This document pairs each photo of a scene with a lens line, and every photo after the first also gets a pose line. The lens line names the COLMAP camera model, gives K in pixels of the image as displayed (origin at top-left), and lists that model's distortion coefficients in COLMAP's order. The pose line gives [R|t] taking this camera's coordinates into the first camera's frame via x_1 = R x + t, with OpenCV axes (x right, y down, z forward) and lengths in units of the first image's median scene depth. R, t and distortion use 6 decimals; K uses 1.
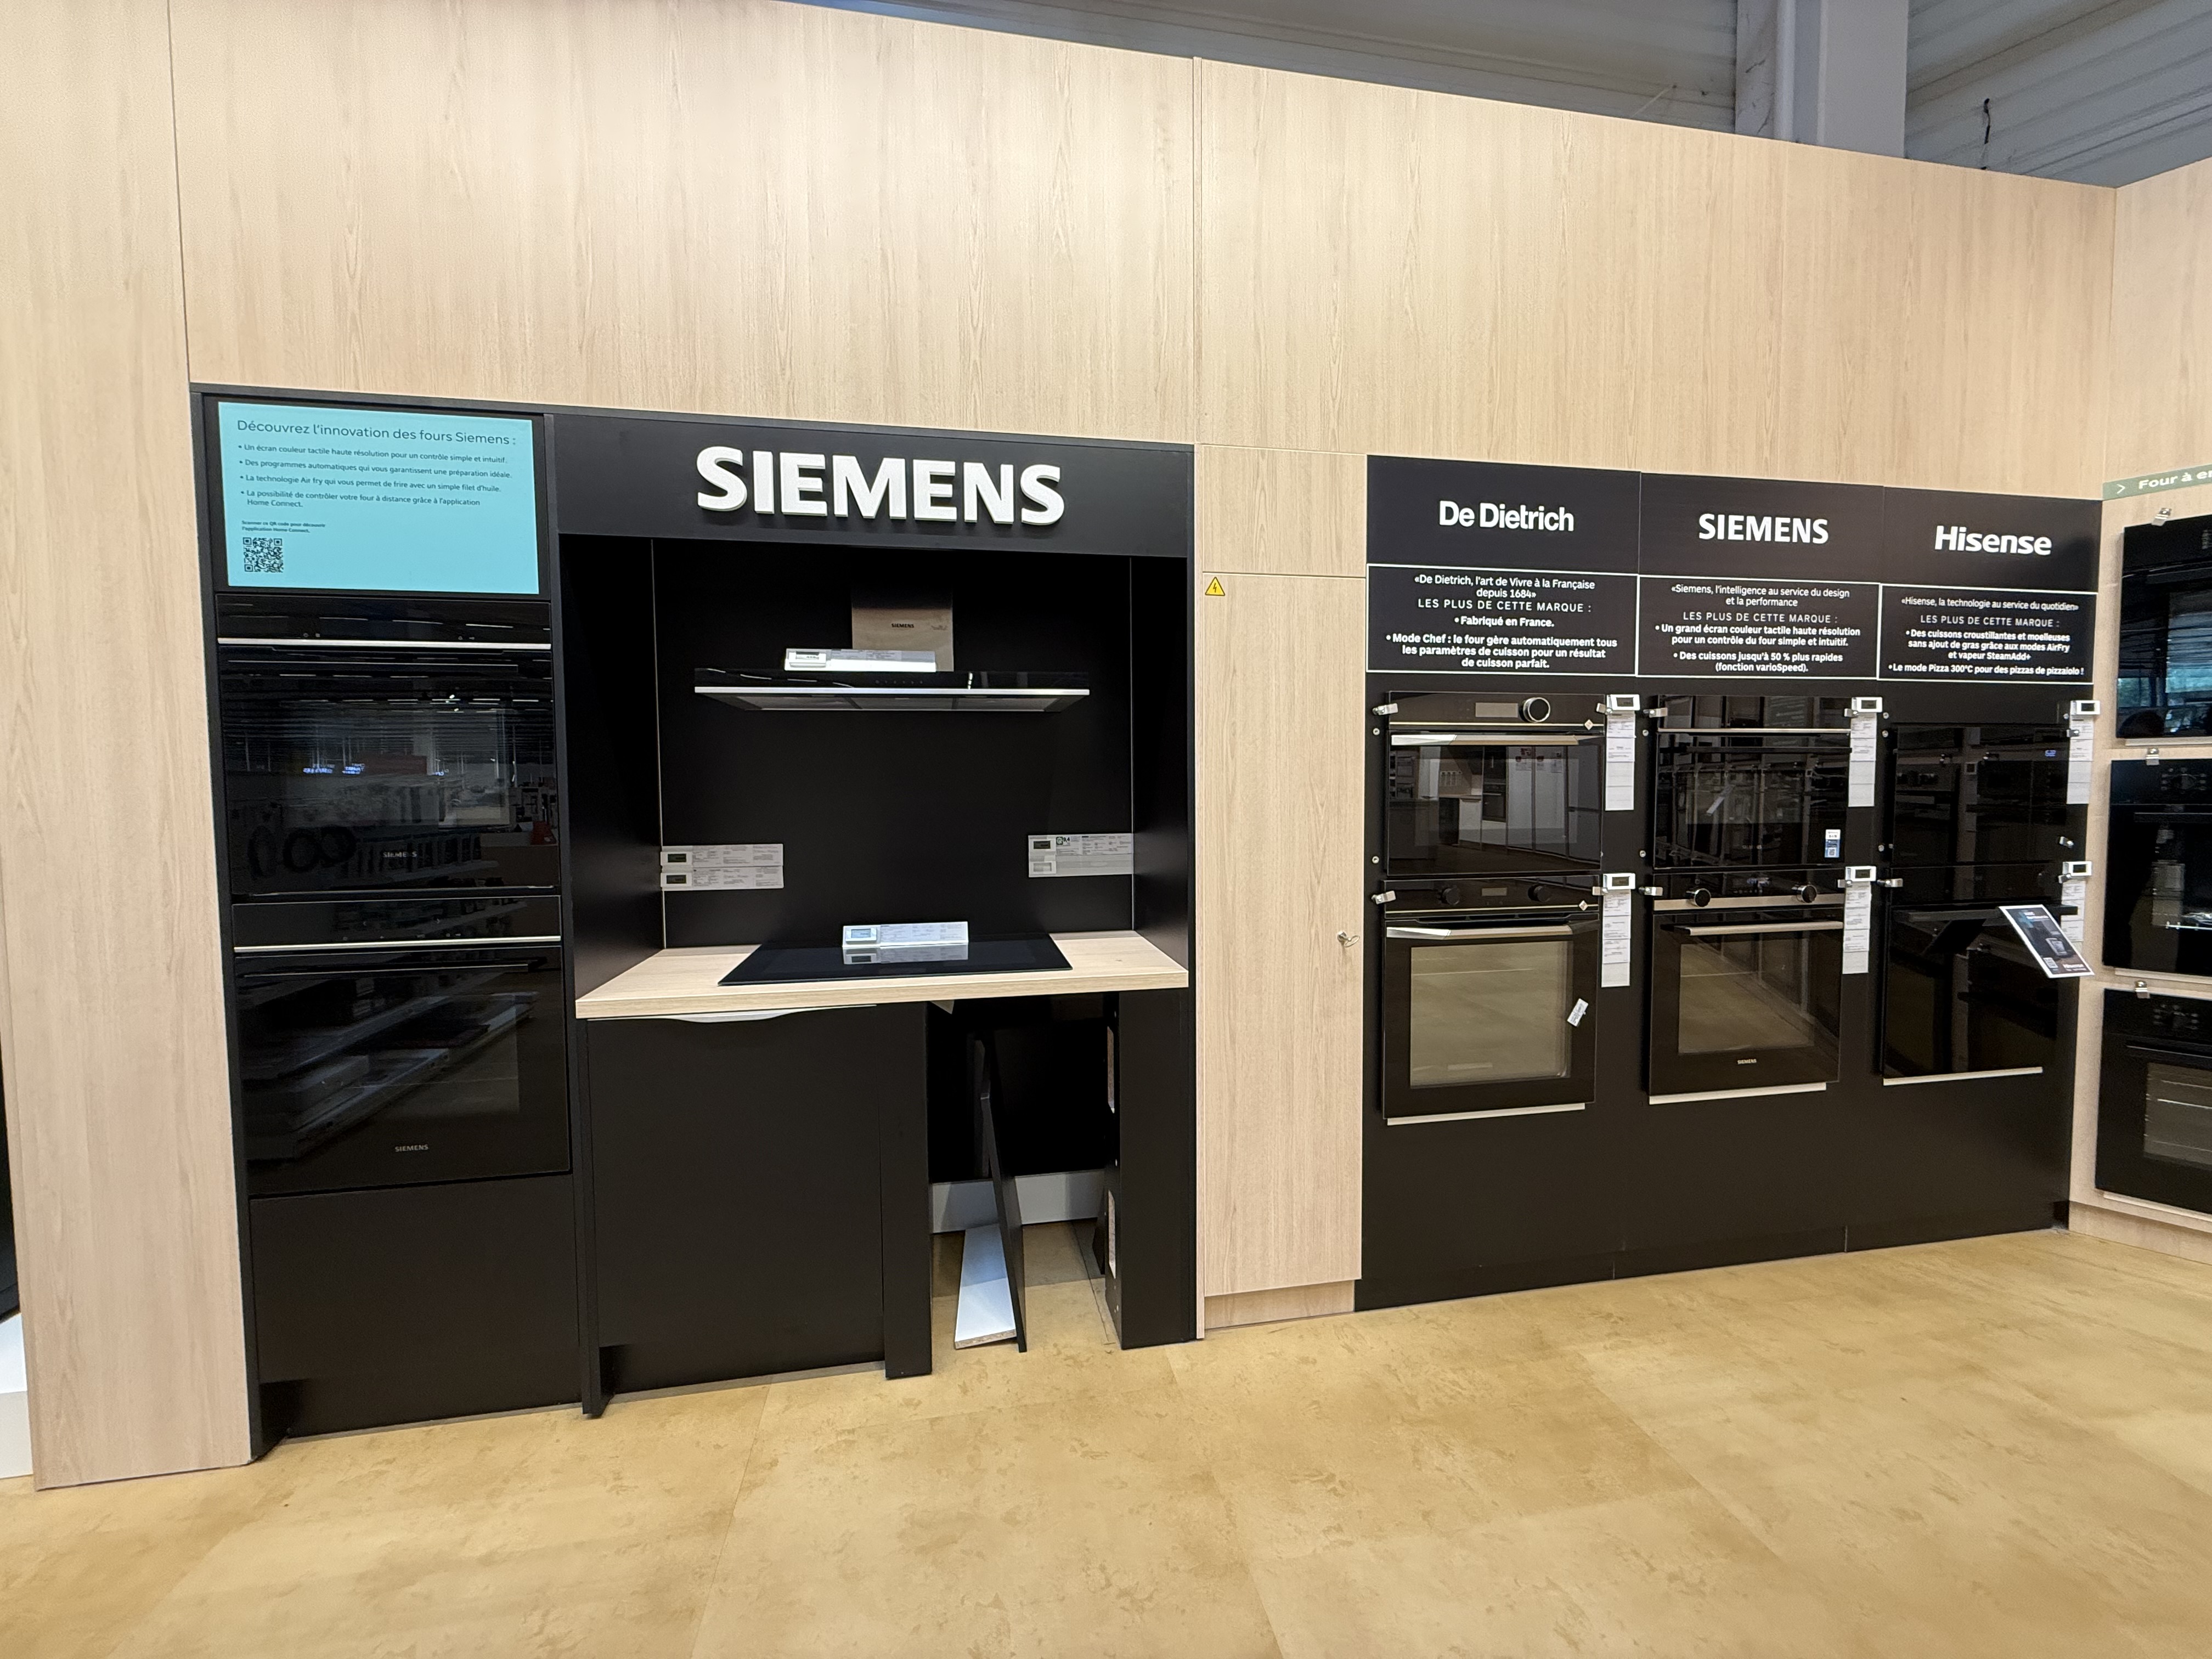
lens RADIAL K [[872.7, 0, 1106.0], [0, 872.7, 829.5], [0, 0, 1]] dist [-0.000241, 0.000079]
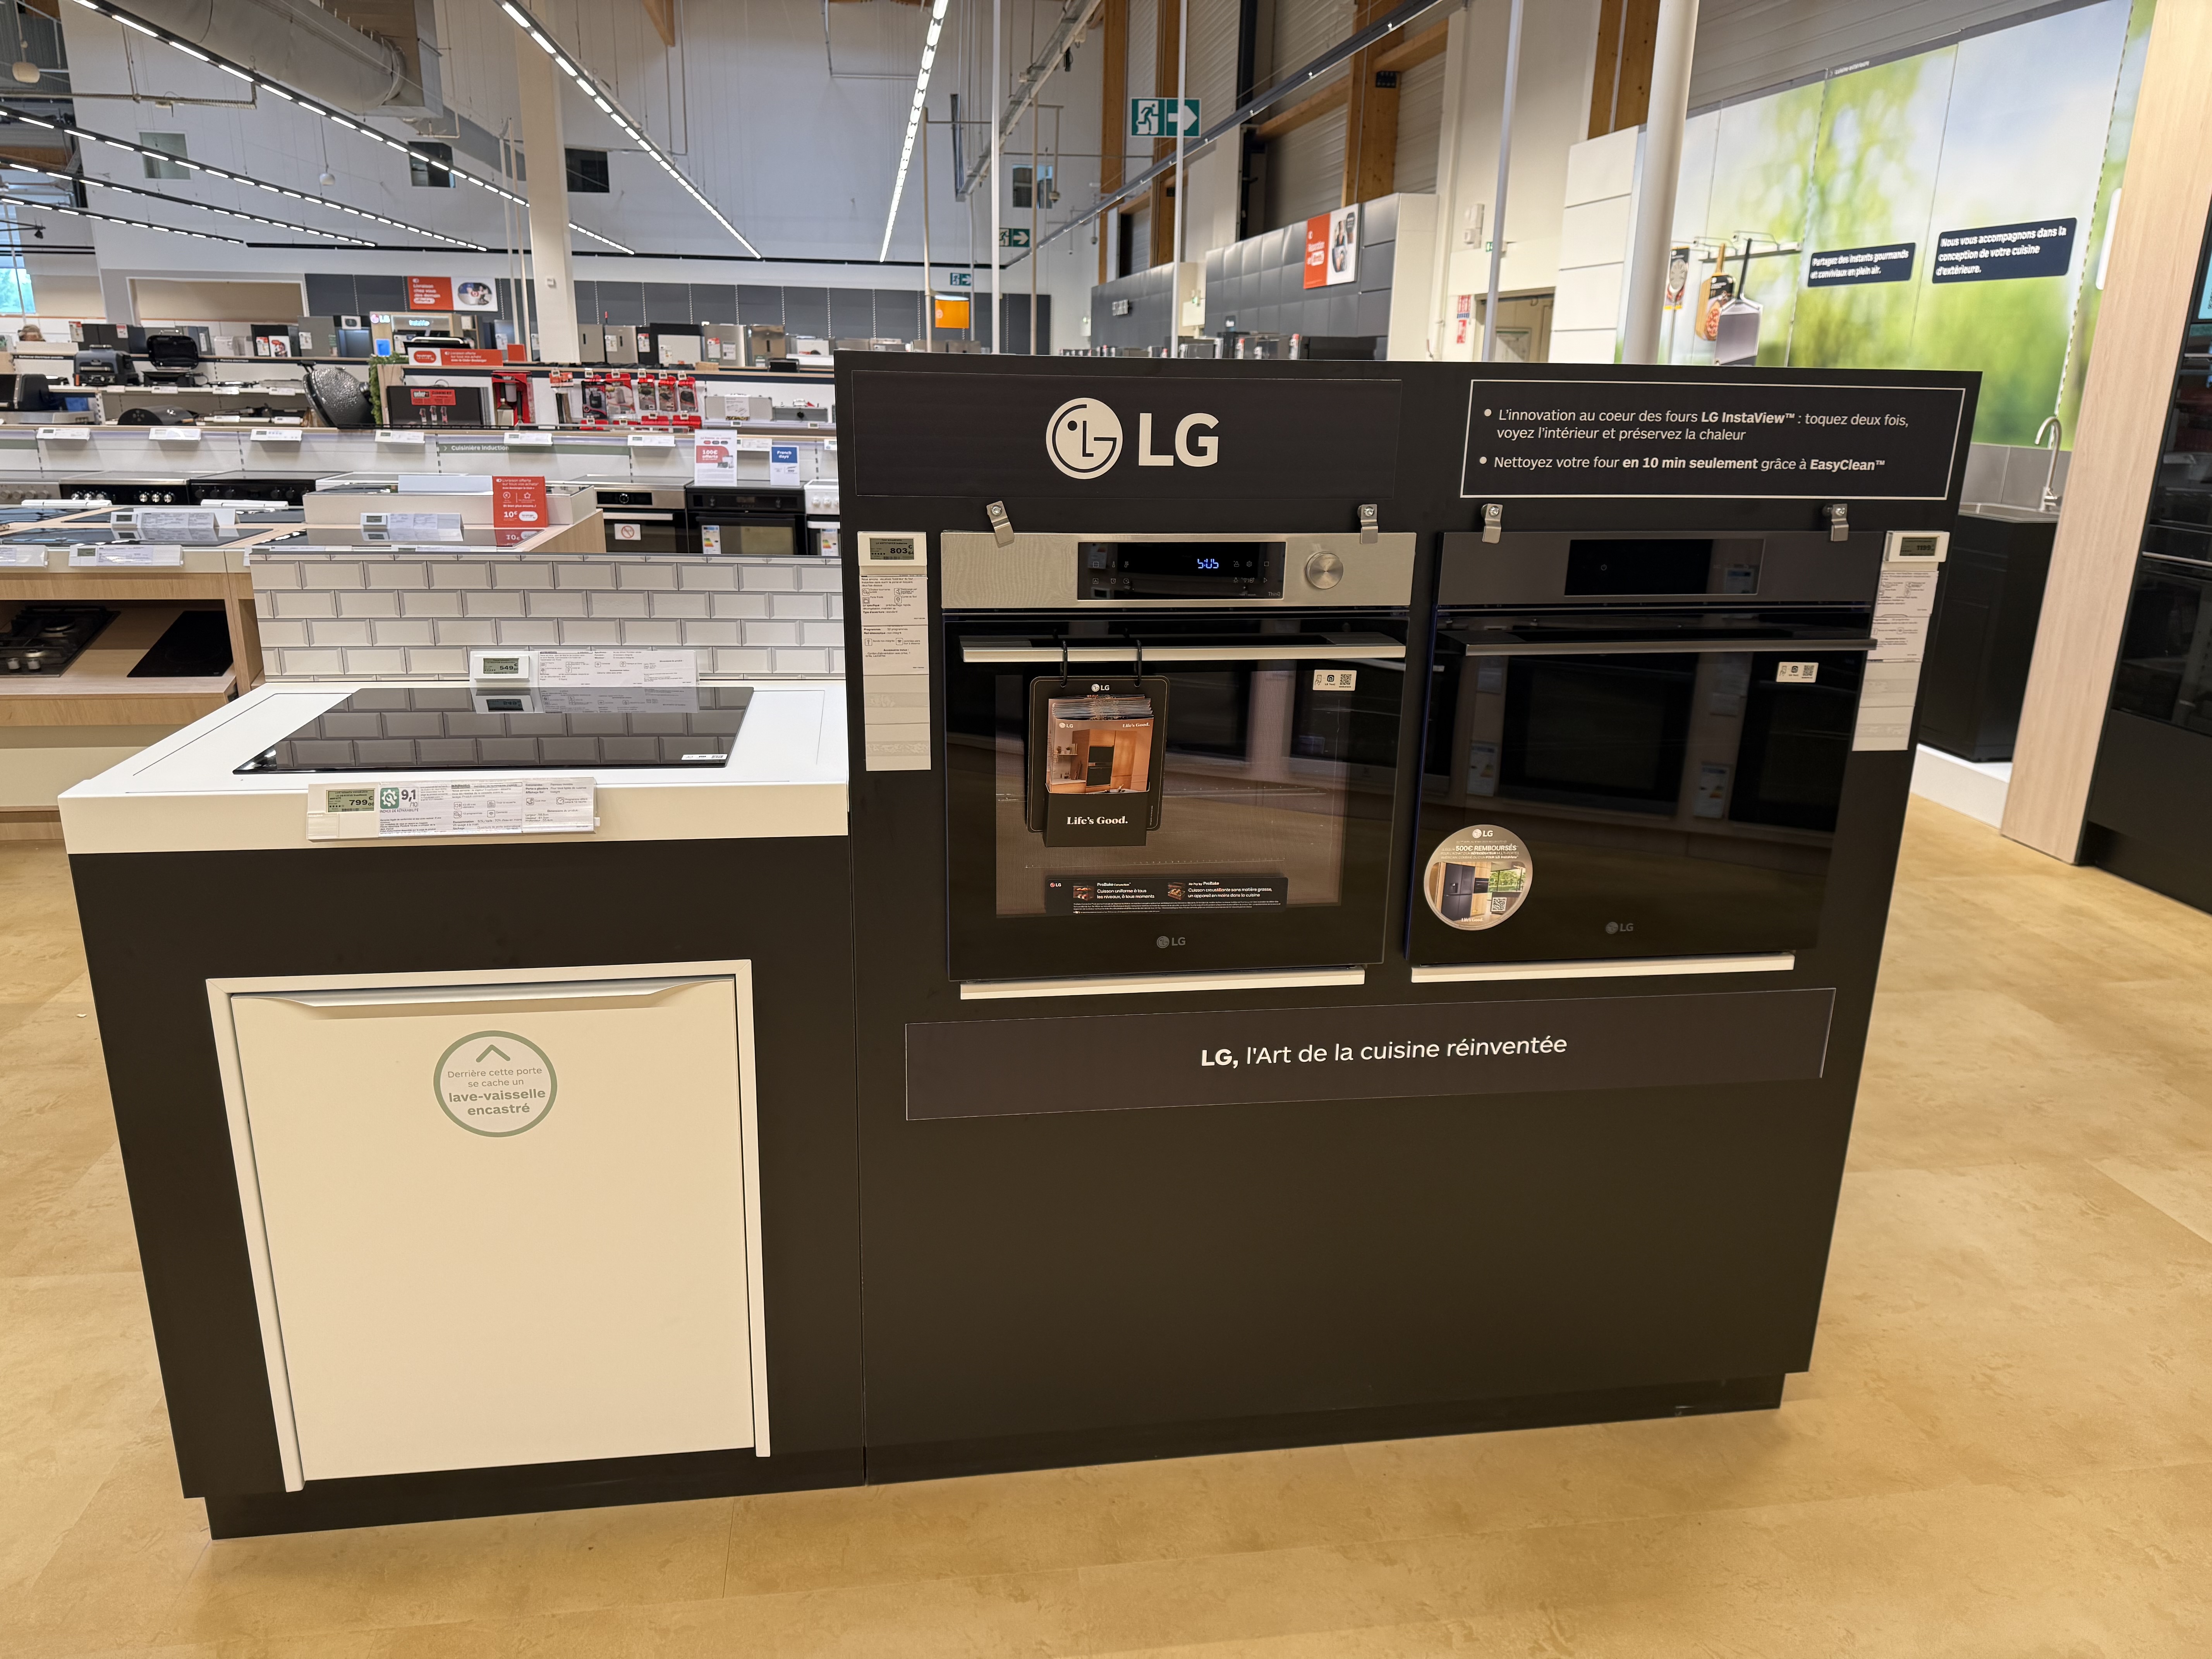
lens RADIAL K [[1570.2, 0, 1089.7], [0, 1570.2, 826.0], [0, 0, 1]] dist [0.087197, -0.100570]
pose [[-0.035708, 0.293589, -0.955265, 2.079551], [-0.065076, 0.953162, 0.295375, -0.132245], [0.997241, 0.072712, -0.014930, -0.874433]]
